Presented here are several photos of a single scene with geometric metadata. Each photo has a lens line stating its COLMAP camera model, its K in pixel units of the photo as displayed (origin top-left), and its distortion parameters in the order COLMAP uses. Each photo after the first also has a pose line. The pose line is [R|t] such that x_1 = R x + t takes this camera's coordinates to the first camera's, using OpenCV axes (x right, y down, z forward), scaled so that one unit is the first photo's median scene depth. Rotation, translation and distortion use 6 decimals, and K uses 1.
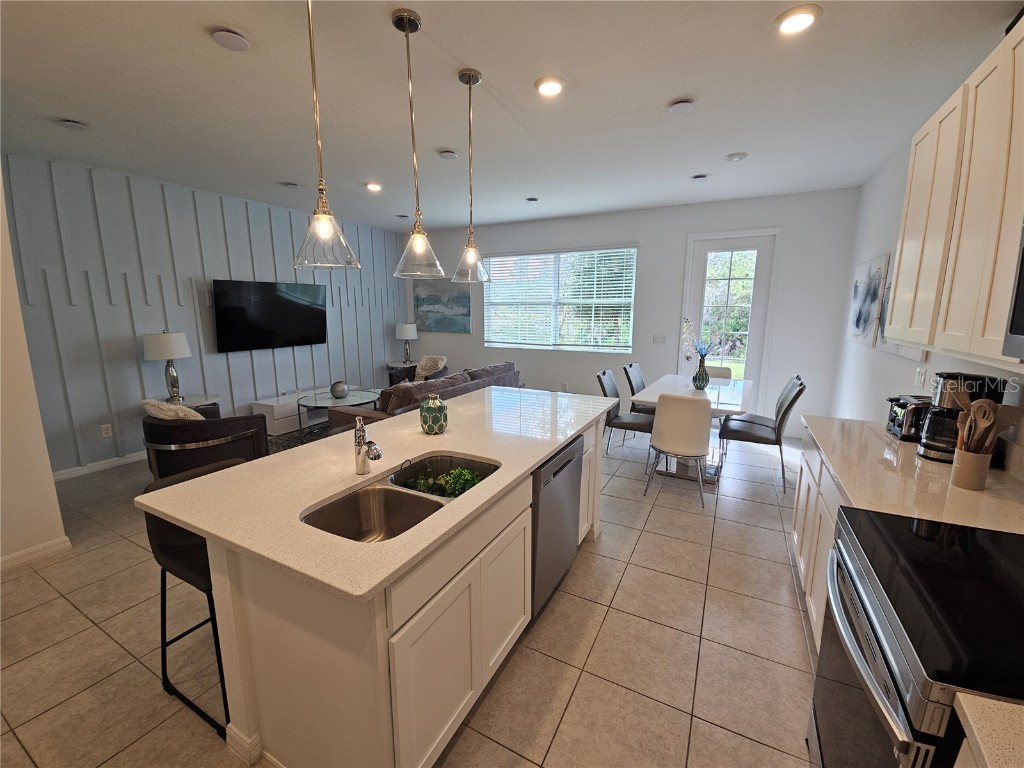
lens RADIAL K [[415.5, 0, 512.0], [0, 415.5, 384.0], [0, 0, 1]] dist [-0.020046, -0.000120]
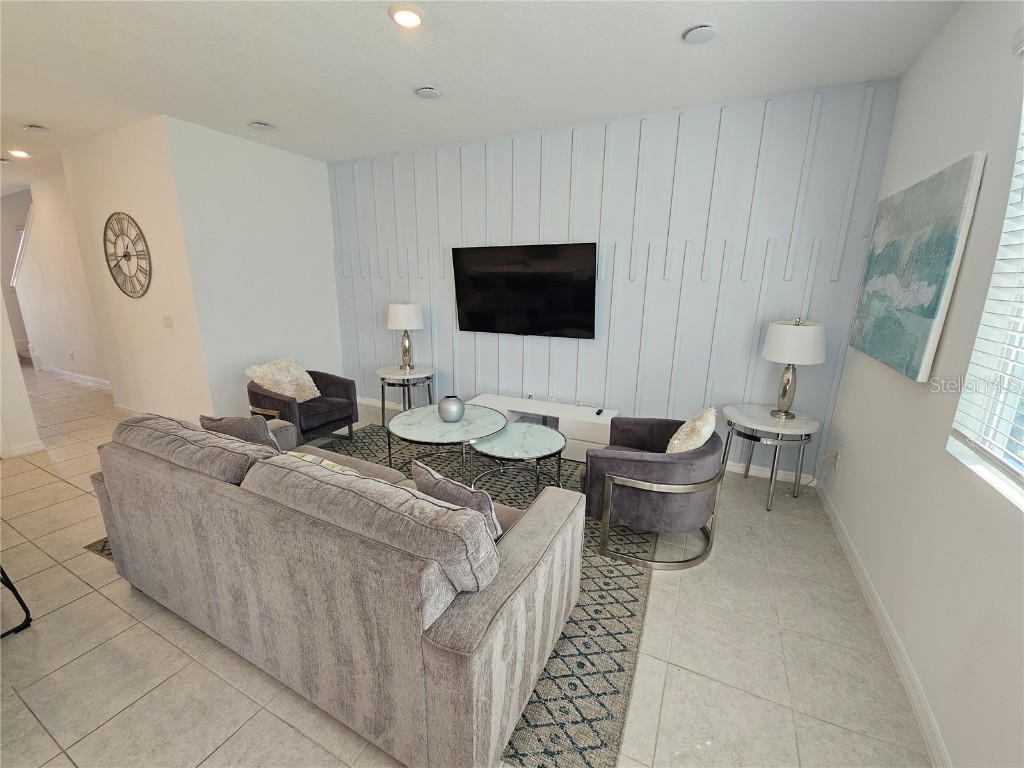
lens RADIAL K [[415.5, 0, 512.0], [0, 415.5, 384.0], [0, 0, 1]] dist [-0.020046, -0.000120]
pose [[0.032789, 0.244307, -0.969144, 0.182254], [-0.181532, 0.954992, 0.234597, -0.177922], [0.982838, 0.168238, 0.075663, 0.961630]]
